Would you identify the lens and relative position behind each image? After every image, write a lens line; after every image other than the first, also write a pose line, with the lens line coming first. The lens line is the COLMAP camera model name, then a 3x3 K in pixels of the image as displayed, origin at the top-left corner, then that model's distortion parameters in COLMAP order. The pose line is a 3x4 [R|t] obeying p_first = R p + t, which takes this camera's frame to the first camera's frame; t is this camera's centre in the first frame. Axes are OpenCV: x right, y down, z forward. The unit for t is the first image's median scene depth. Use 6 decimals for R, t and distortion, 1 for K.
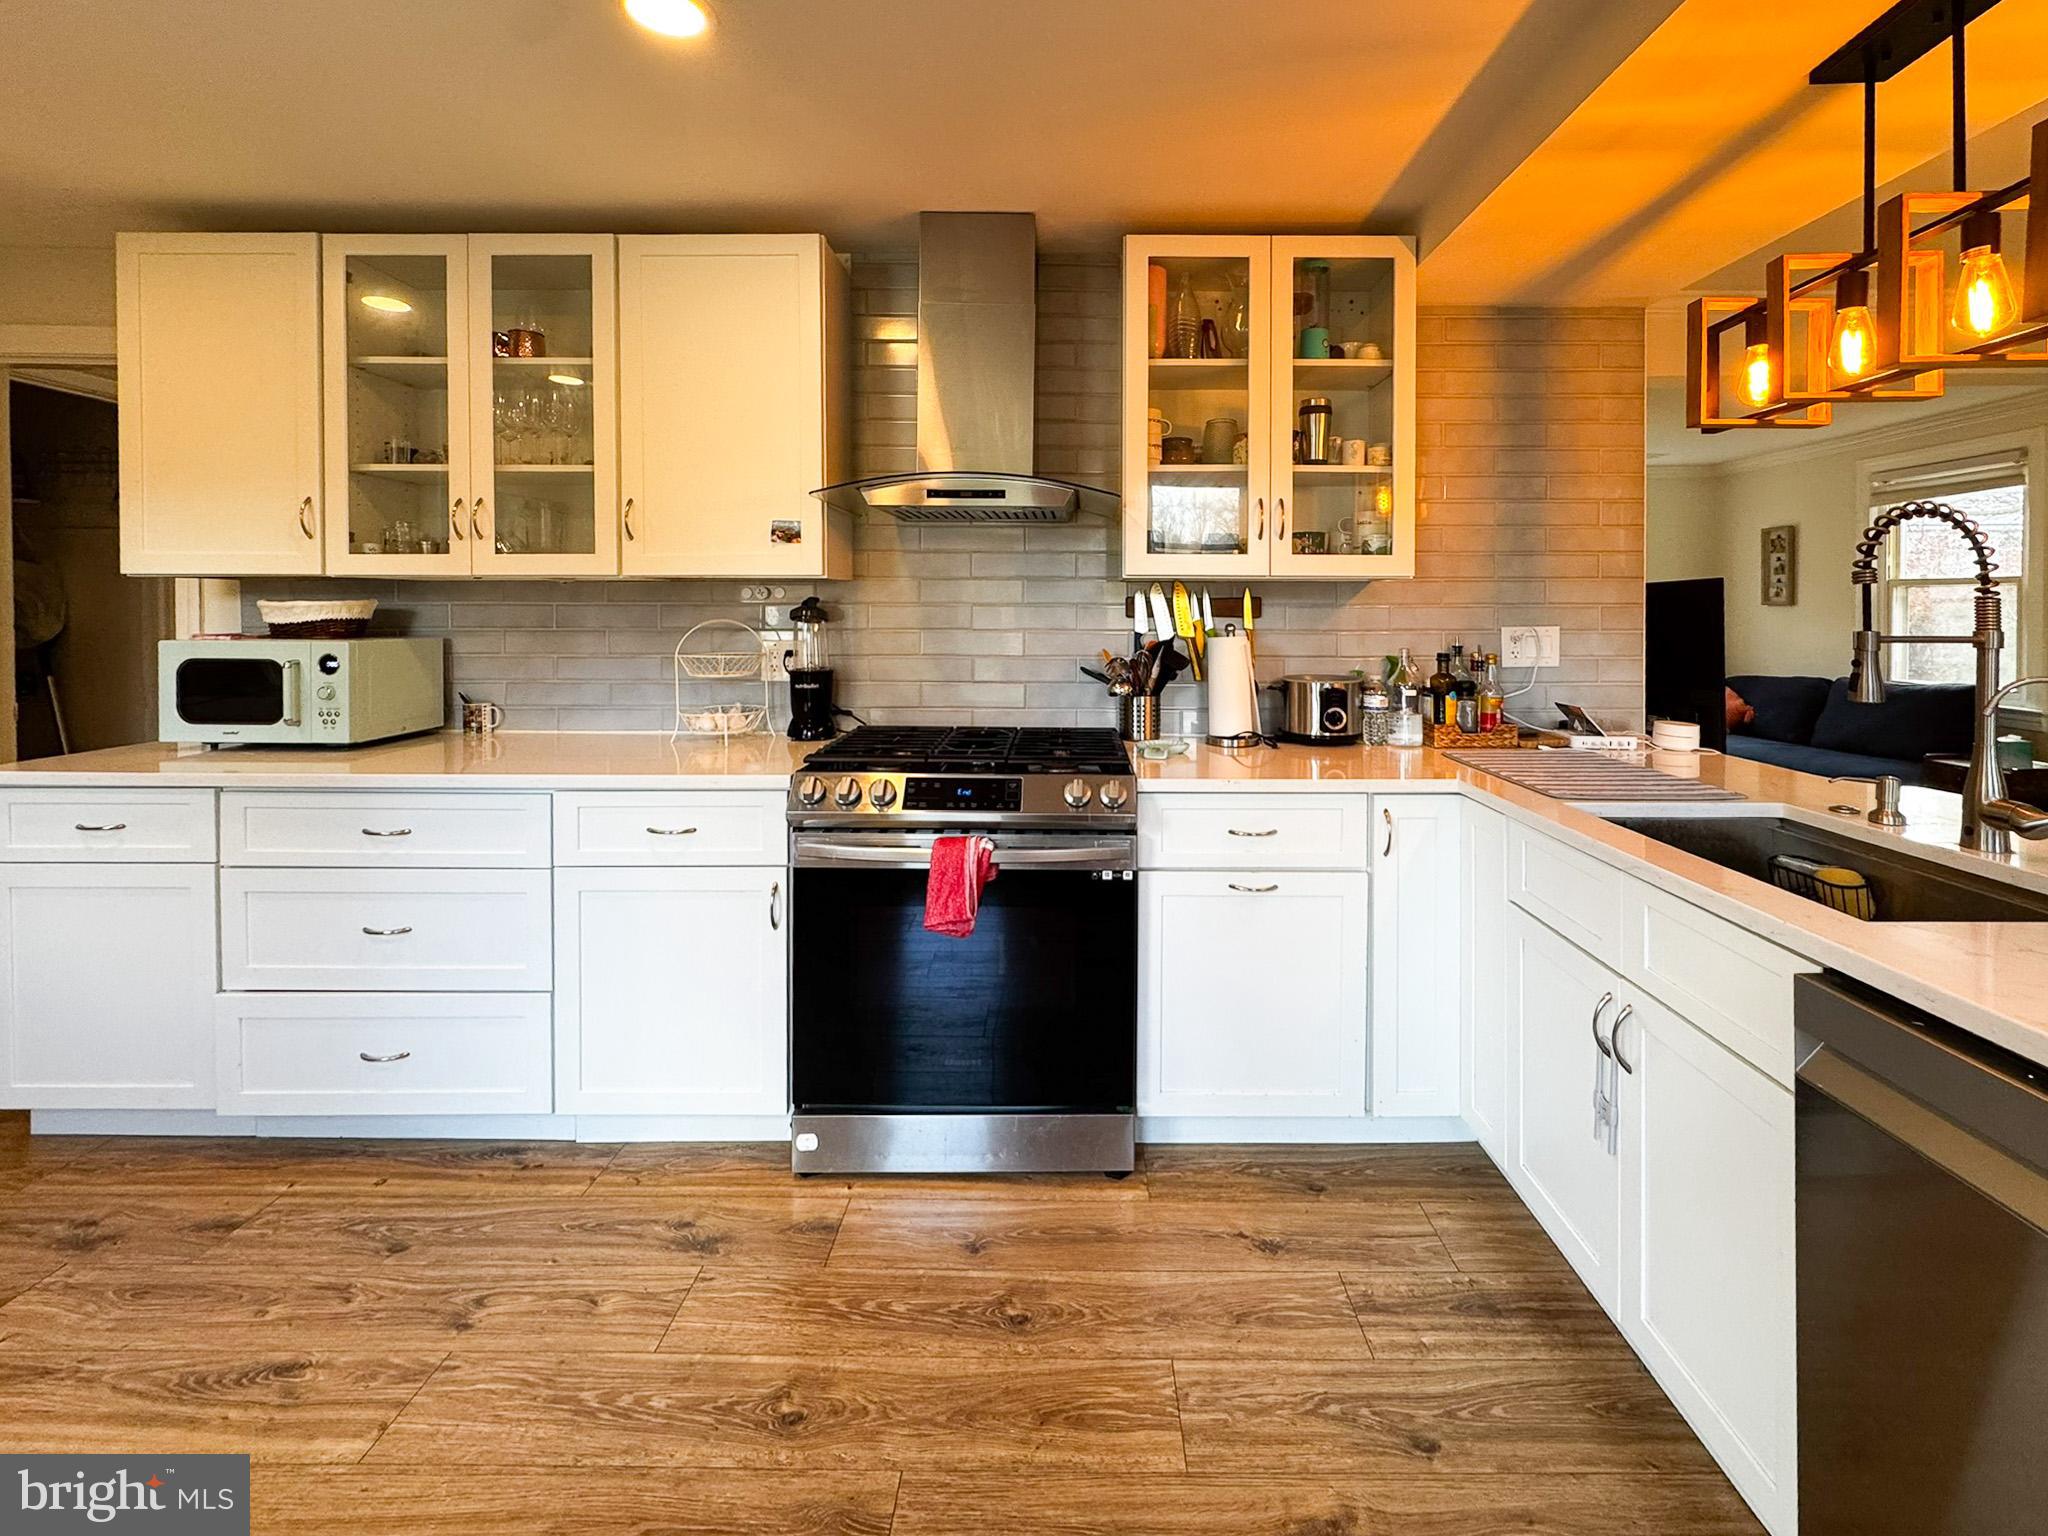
lens RADIAL K [[852.6, 0, 1082.5], [0, 852.6, 617.5], [0, 0, 1]] dist [0.001829, -0.000788]
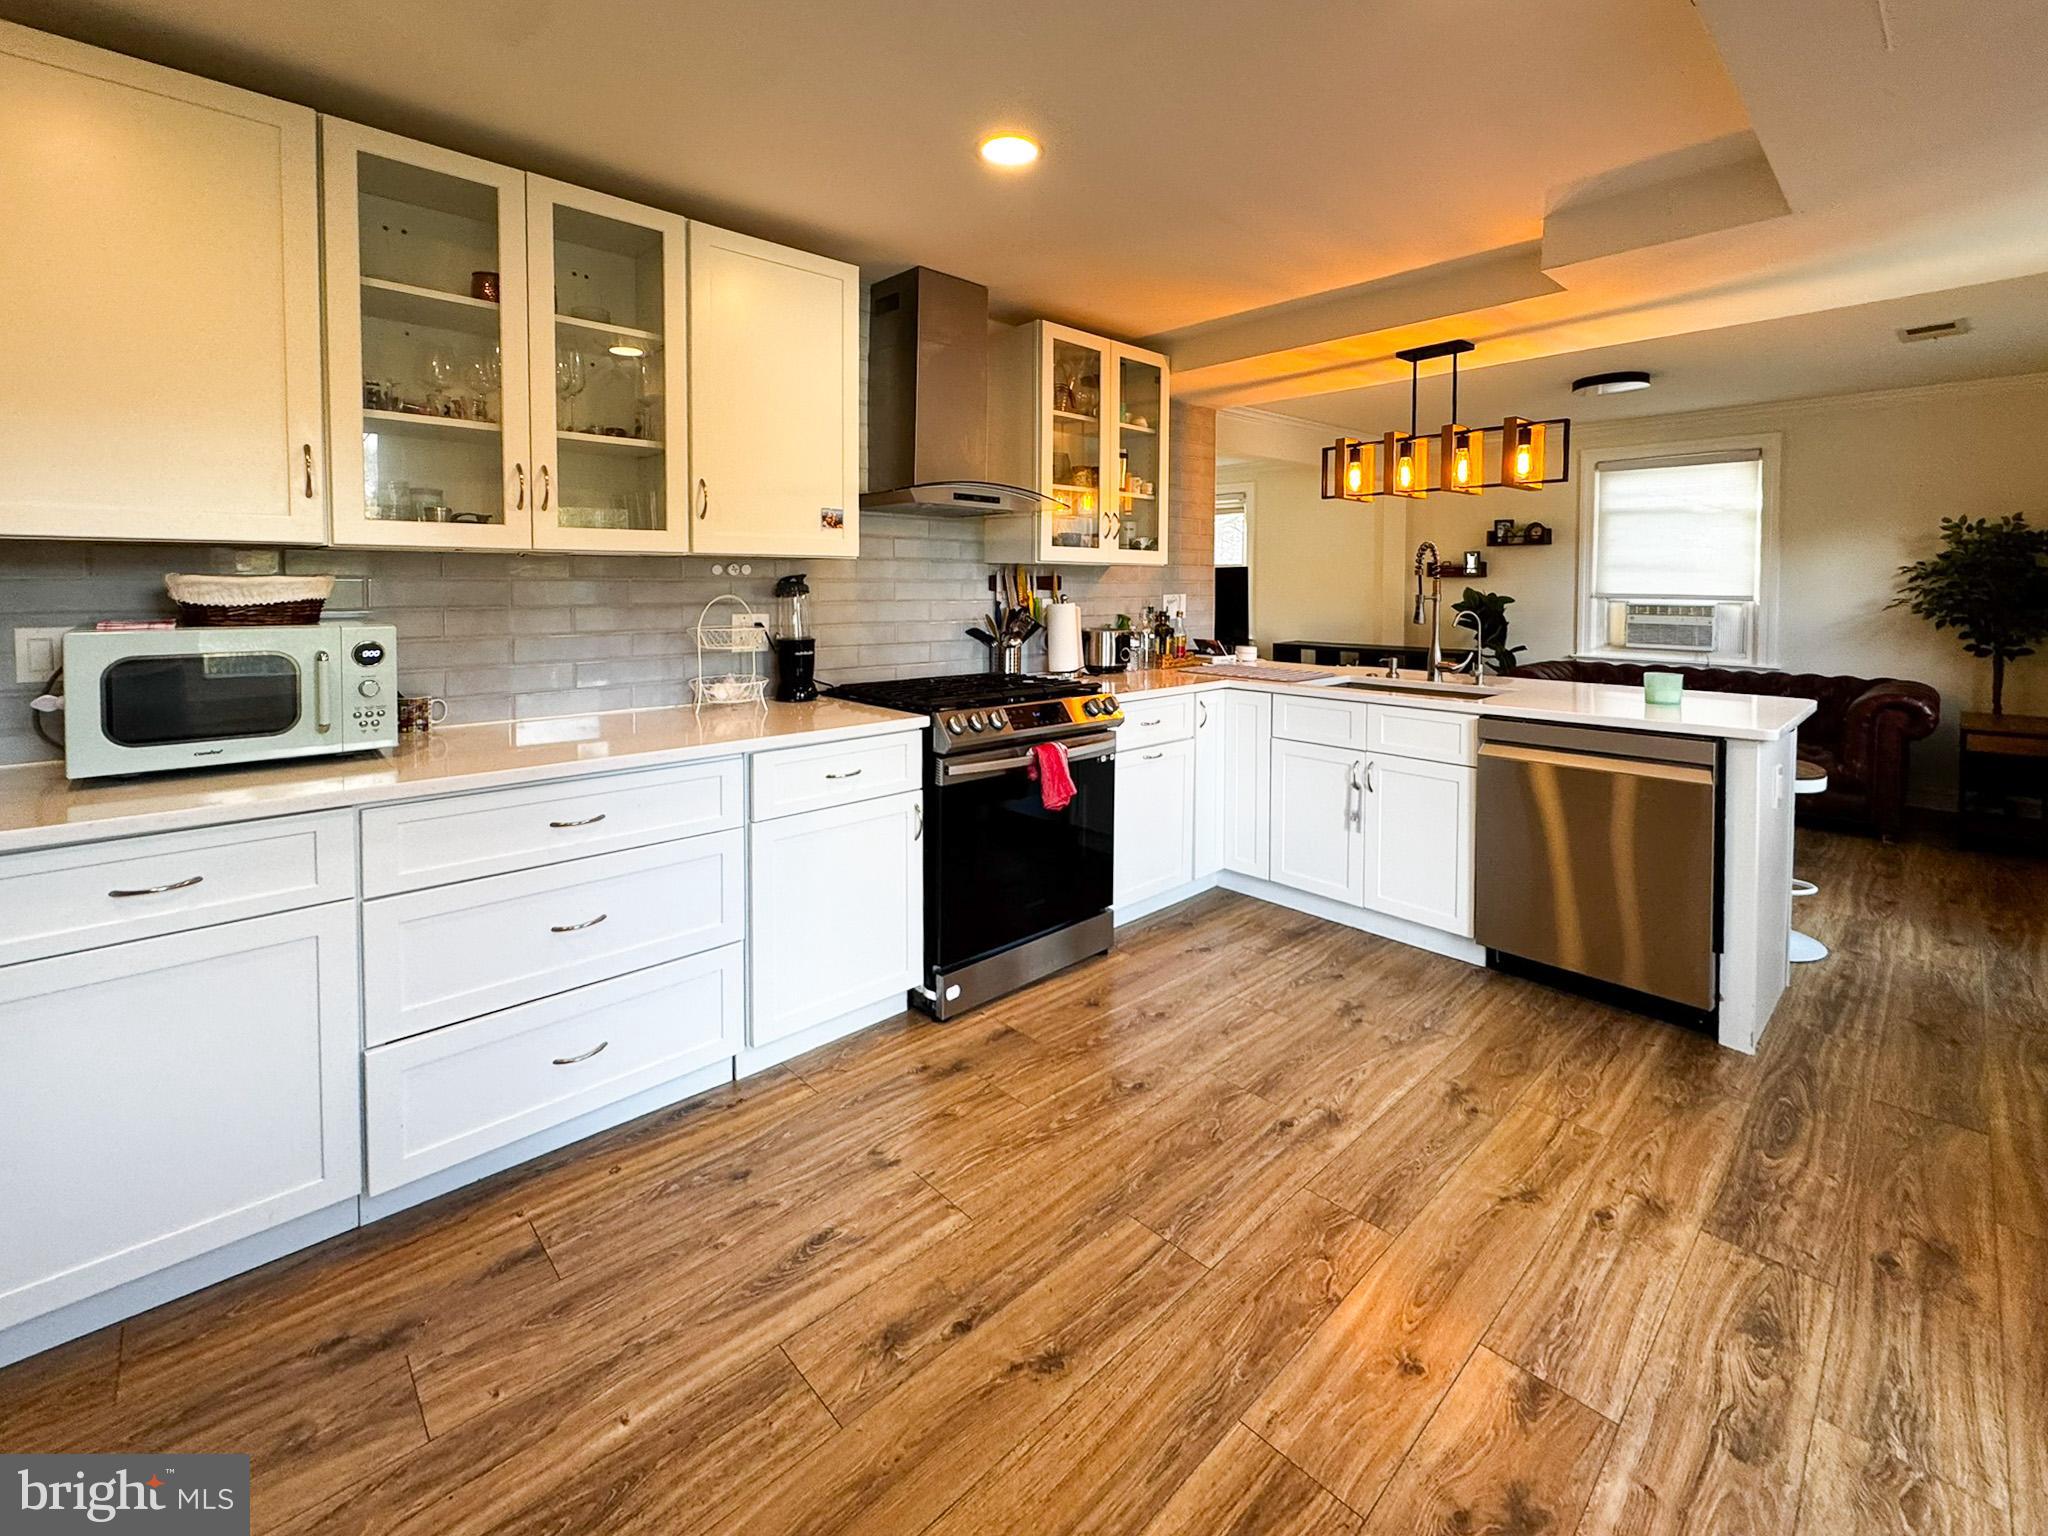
lens RADIAL K [[852.6, 0, 988.8], [0, 852.6, 608.6], [0, 0, 1]] dist [0.001829, -0.000788]
pose [[0.752254, -0.020456, 0.658556, -1.134412], [0.003917, 0.999639, 0.026577, -0.009753], [-0.658862, -0.017412, 0.752062, -0.012486]]
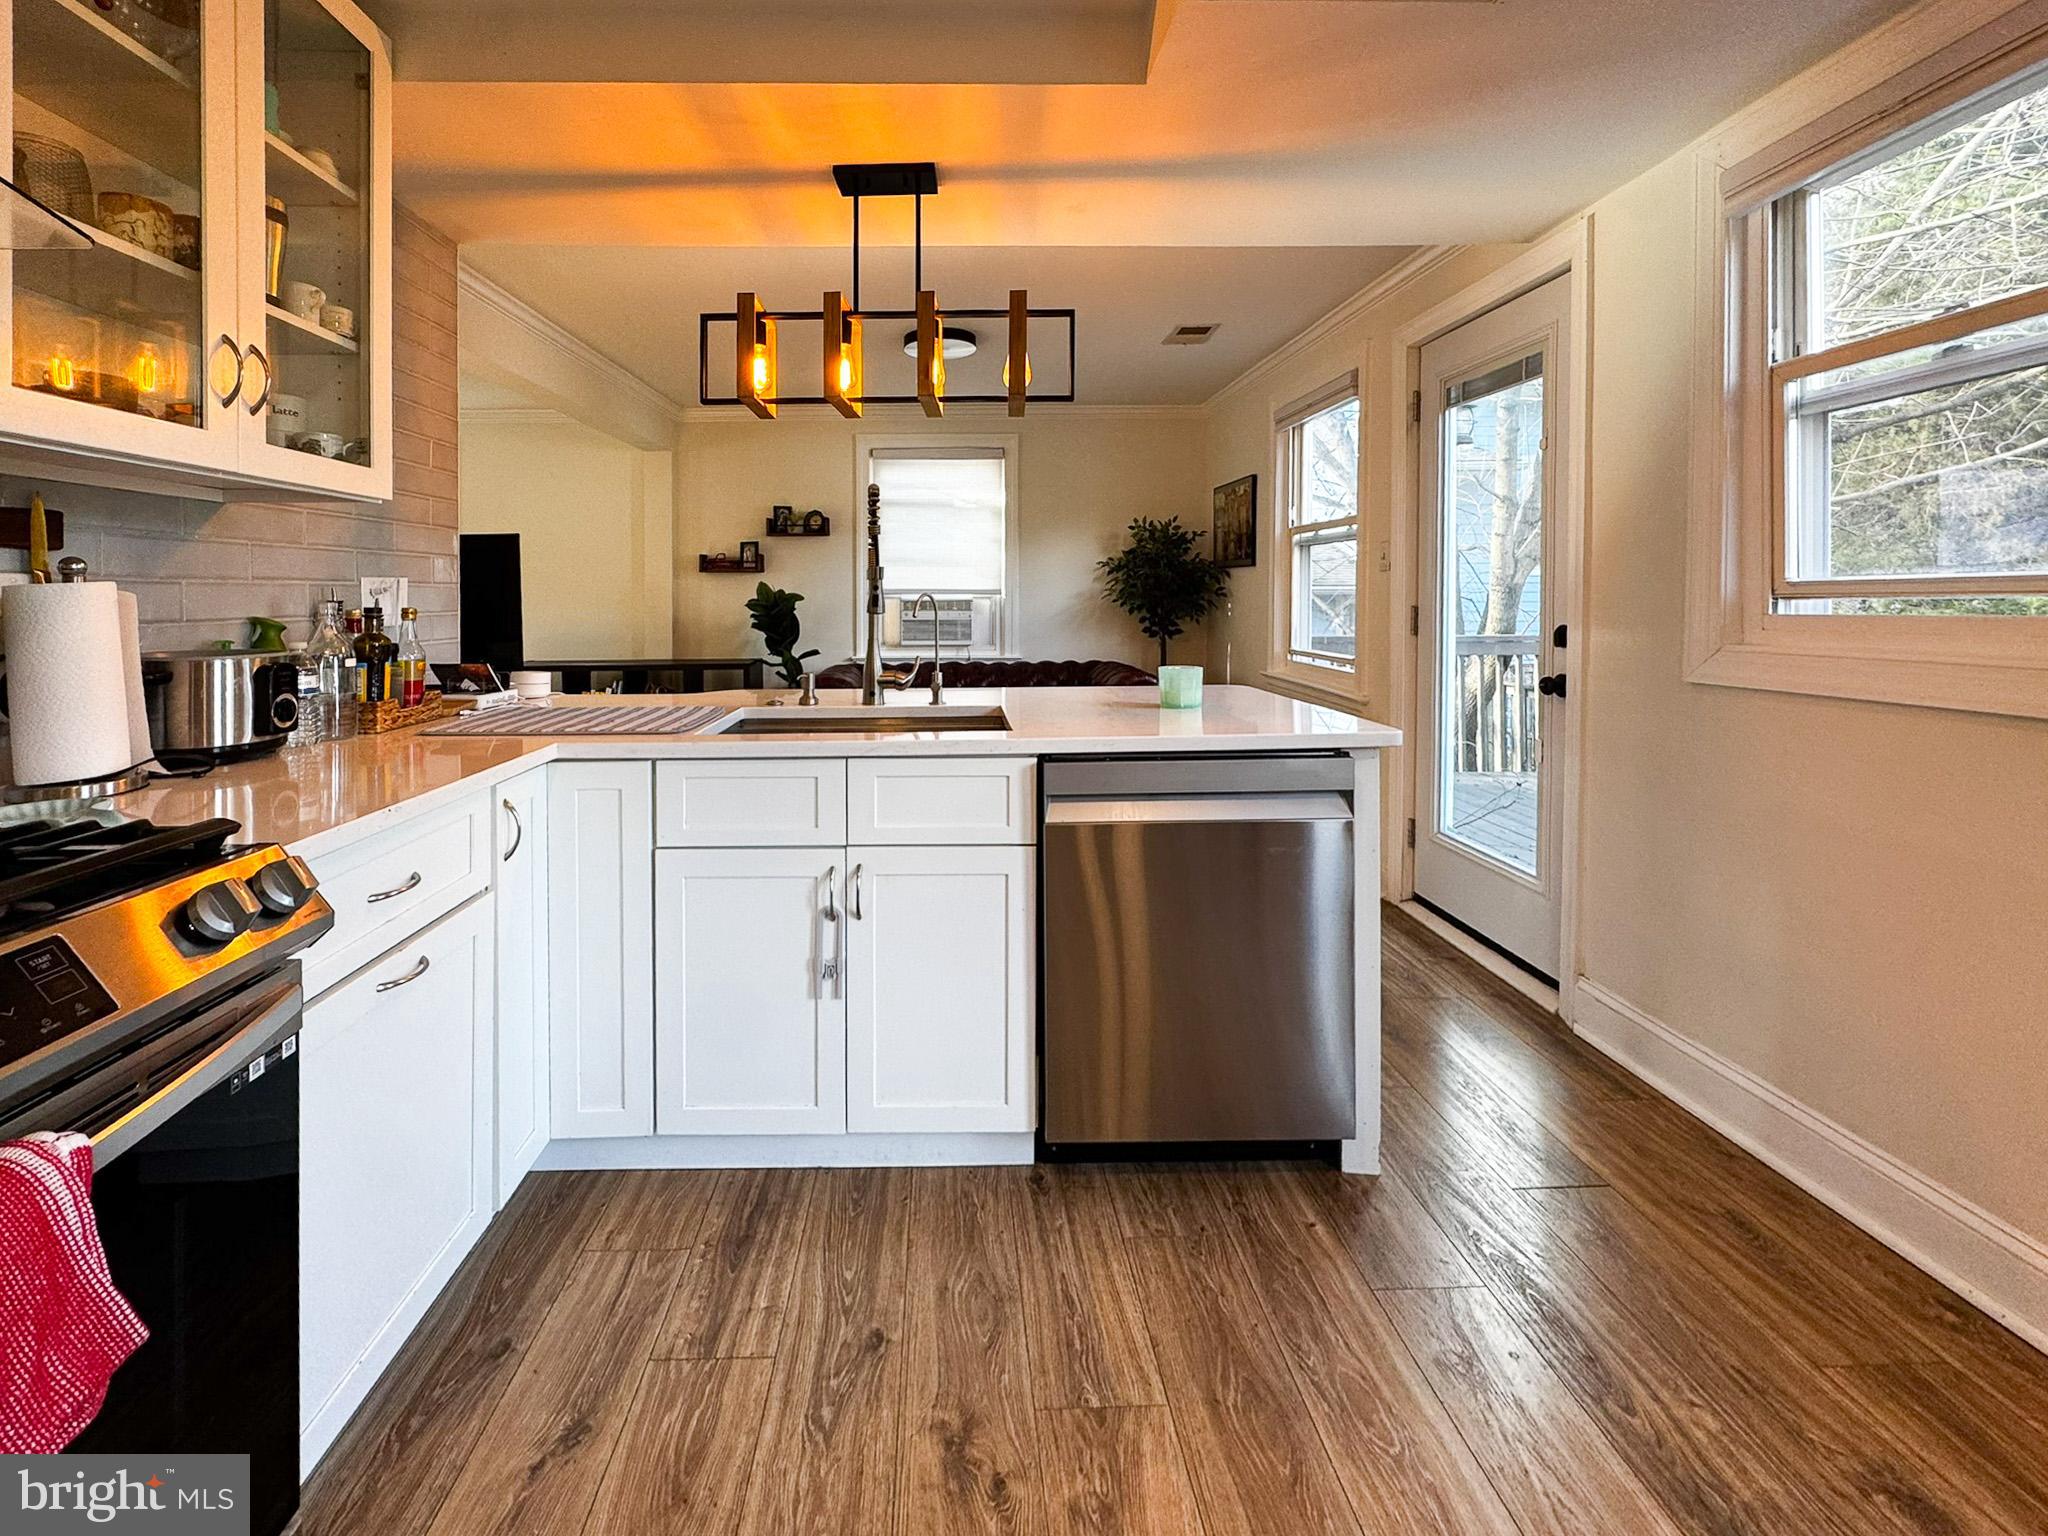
lens RADIAL K [[891.6, 0, 944.2], [0, 891.6, 599.6], [0, 0, 1]] dist [-0.001229, -0.000184]
pose [[-0.005061, -0.004601, 0.999977, -0.461607], [0.013731, 0.999895, 0.004670, 0.048299], [-0.999893, 0.013755, -0.004997, 0.625079]]
